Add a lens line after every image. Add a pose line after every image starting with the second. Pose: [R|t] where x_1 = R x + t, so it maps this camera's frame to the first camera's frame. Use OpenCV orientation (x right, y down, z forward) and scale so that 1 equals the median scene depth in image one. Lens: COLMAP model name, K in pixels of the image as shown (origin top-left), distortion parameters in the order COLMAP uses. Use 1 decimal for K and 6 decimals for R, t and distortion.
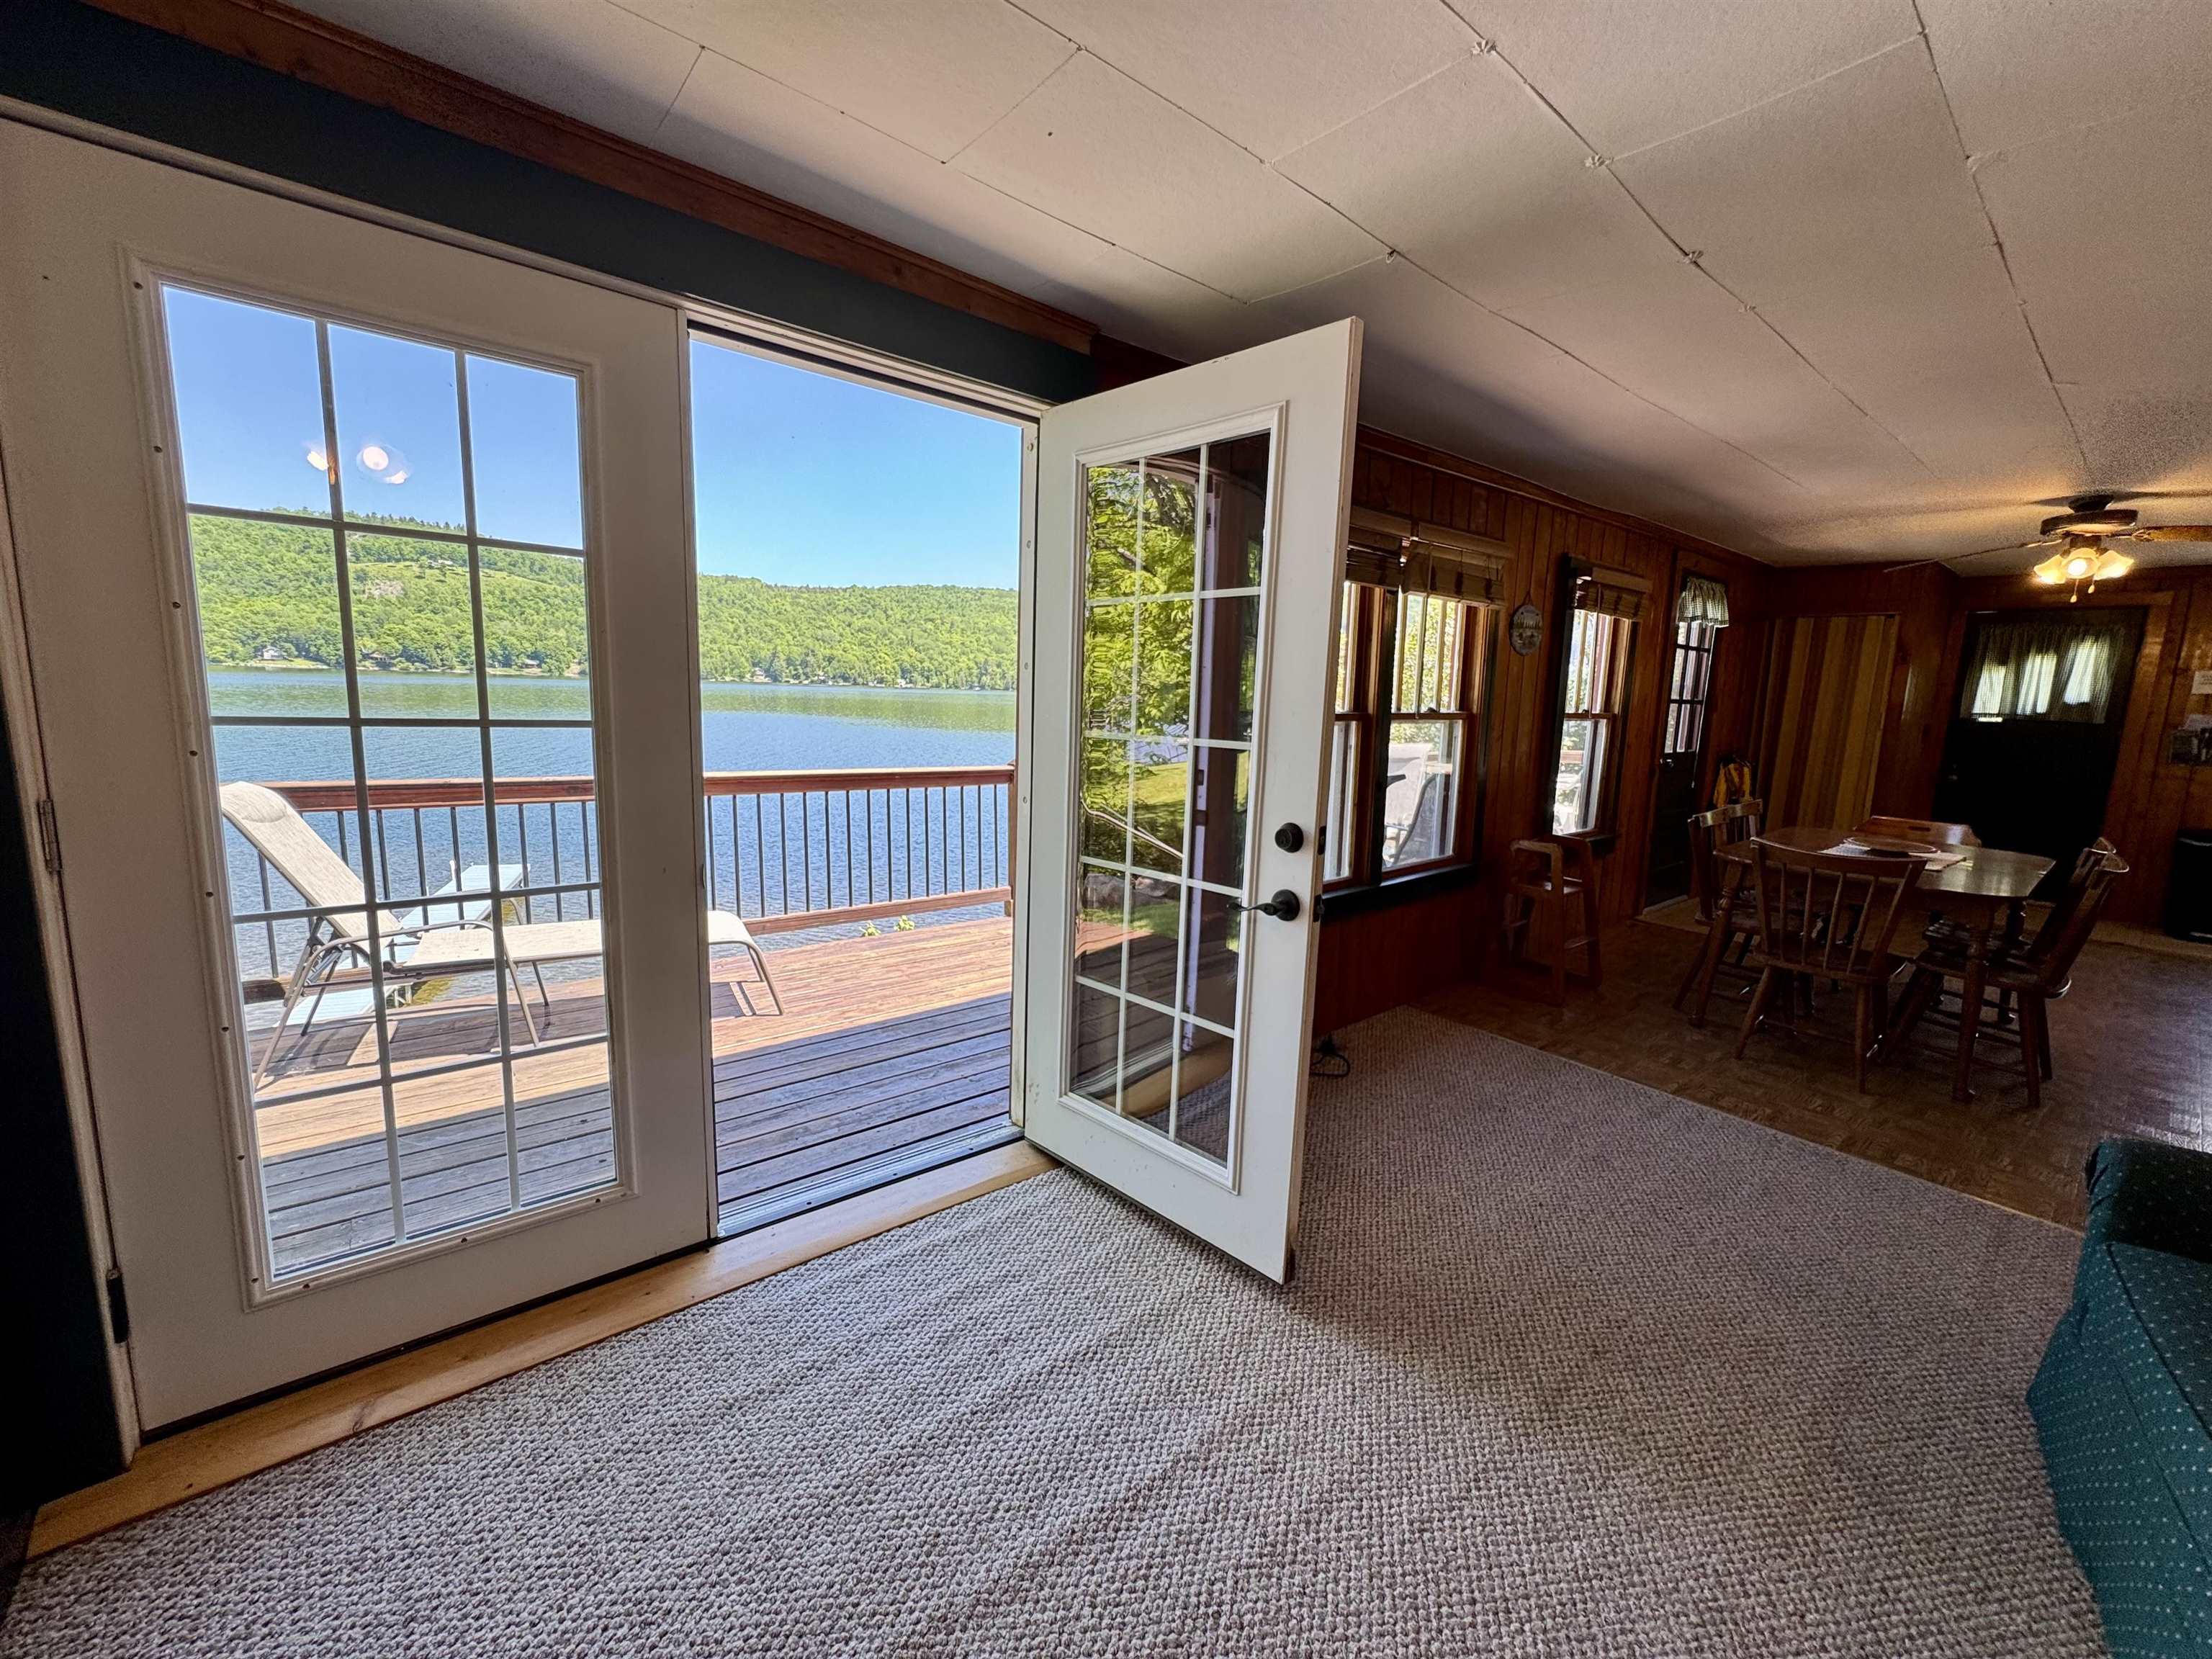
lens RADIAL K [[880.5, 0, 1114.7], [0, 880.5, 826.9], [0, 0, 1]] dist [-0.002886, -0.000729]
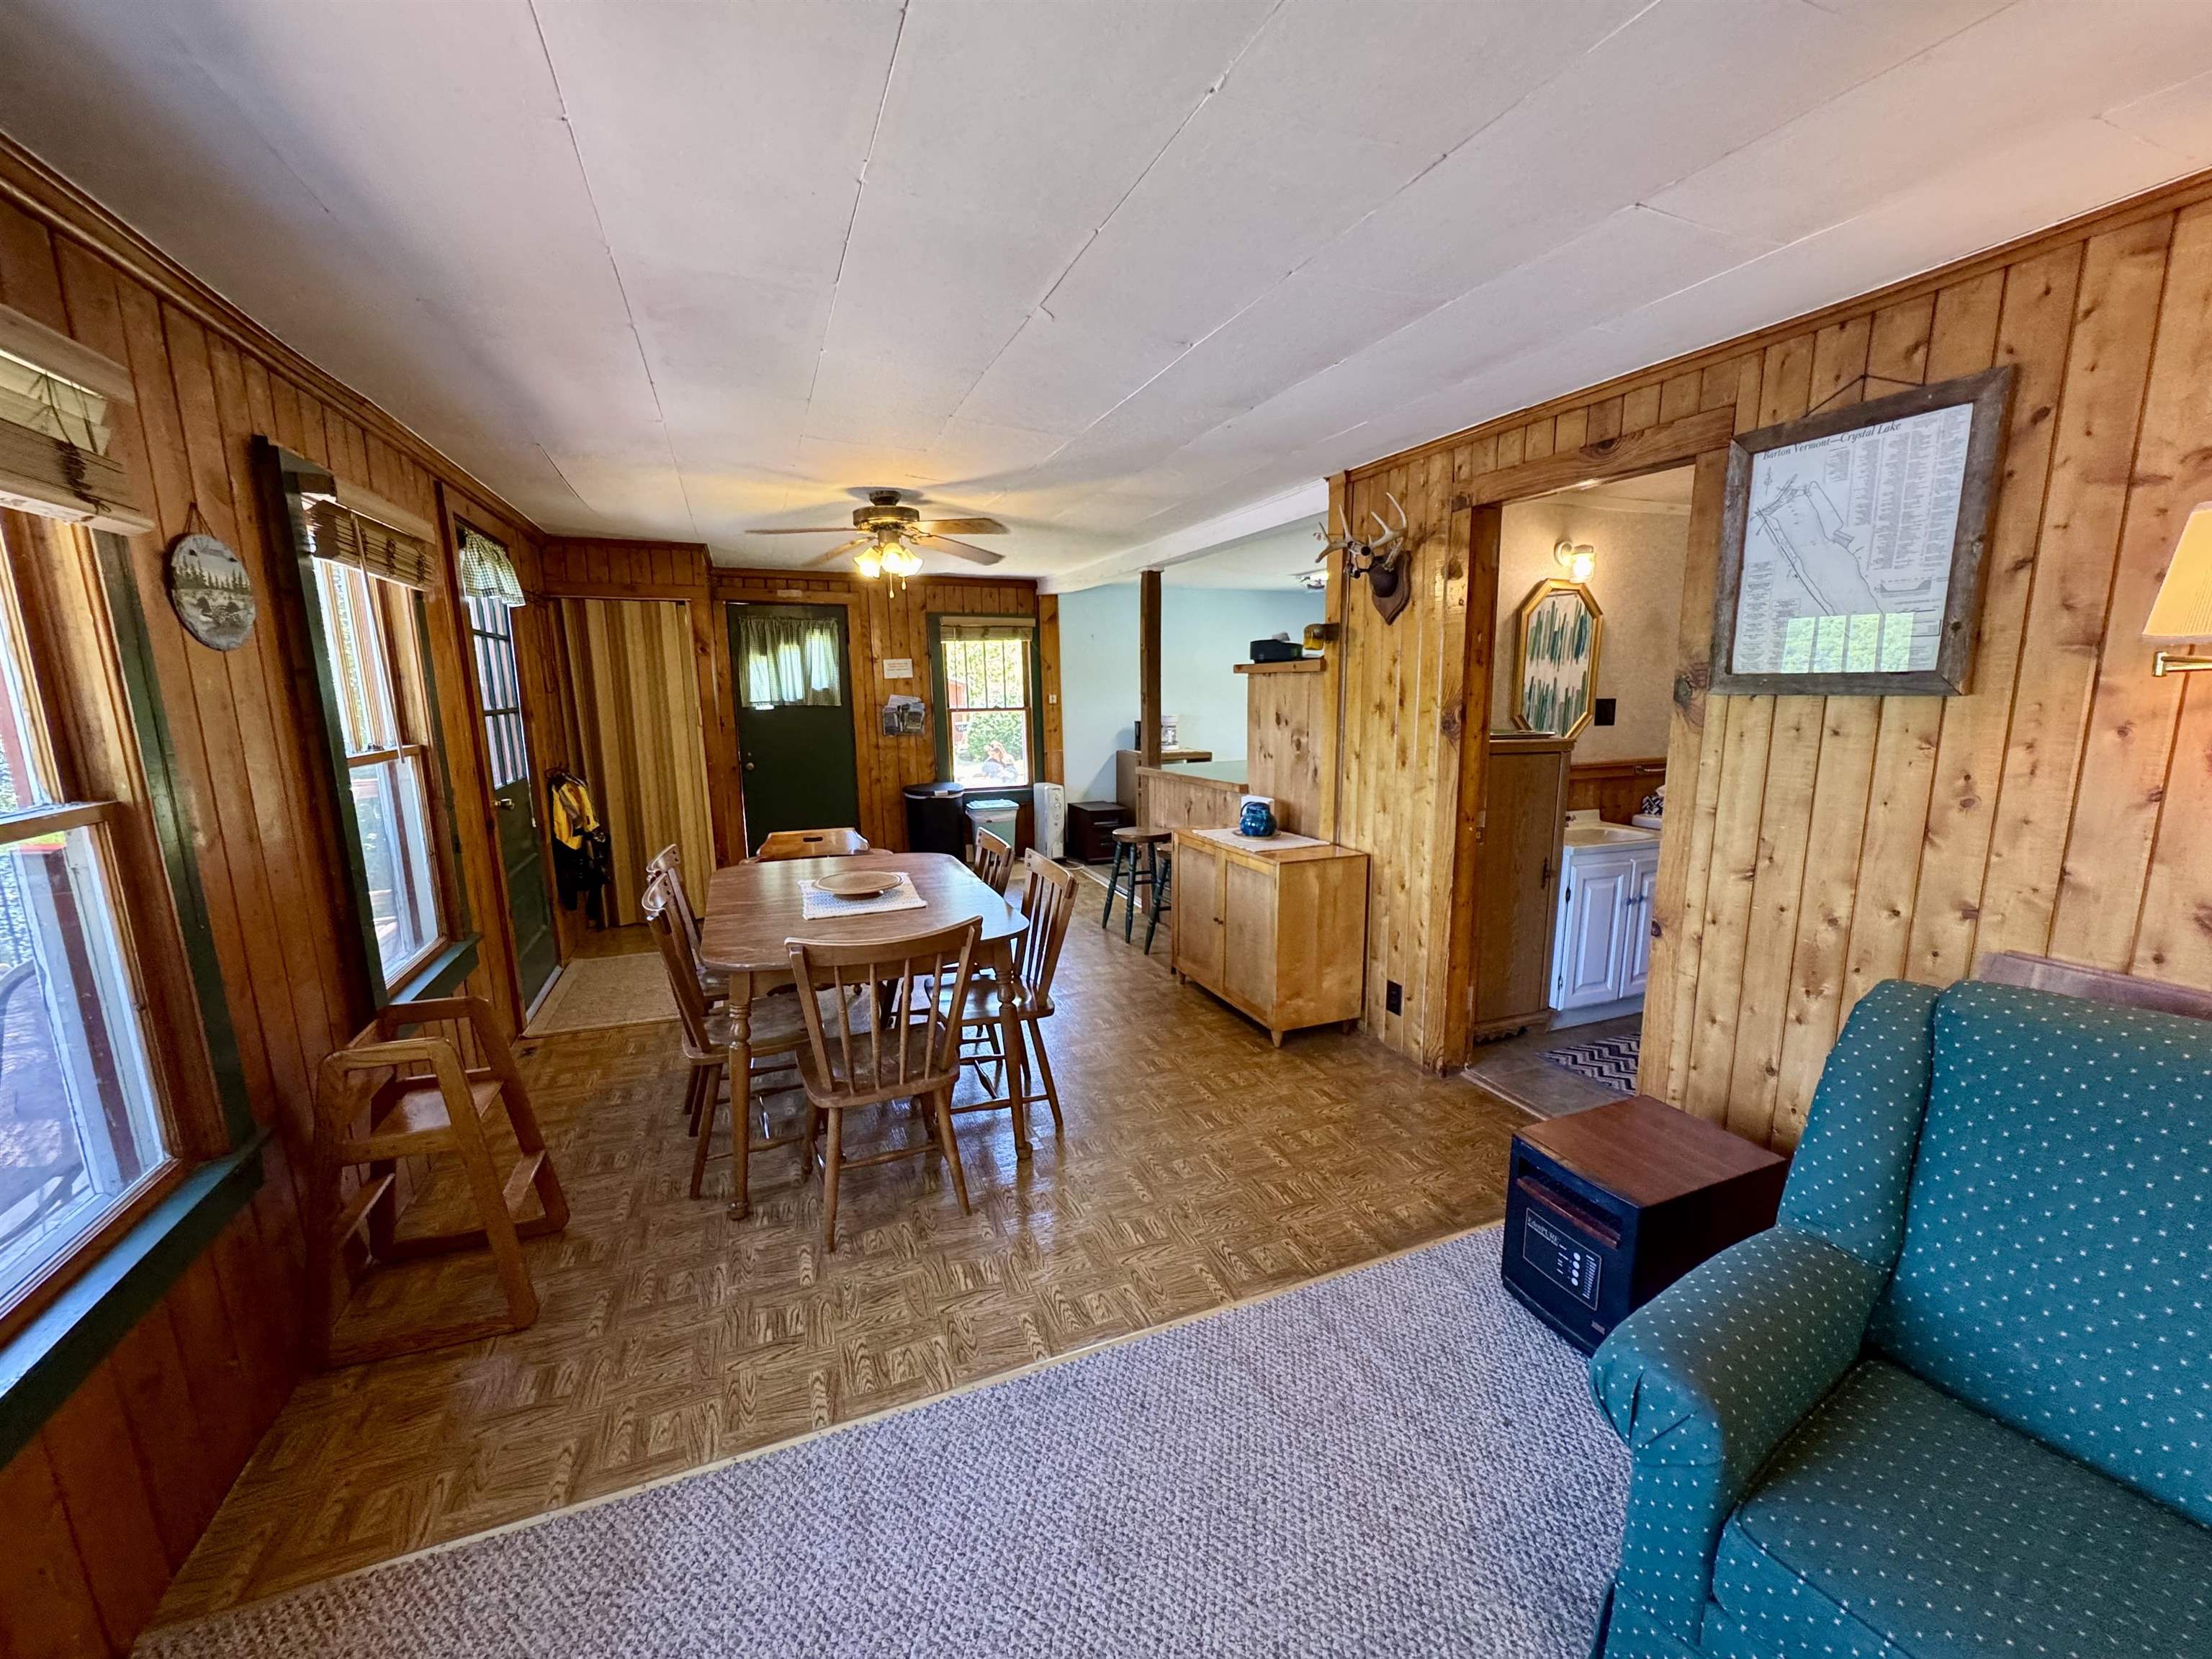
lens RADIAL K [[880.5, 0, 1112.2], [0, 880.5, 838.3], [0, 0, 1]] dist [-0.002886, -0.000729]
pose [[0.300592, -0.197201, 0.933143, 0.141818], [0.167898, 0.974053, 0.151762, -0.080133], [-0.938858, 0.111054, 0.325903, 0.377419]]
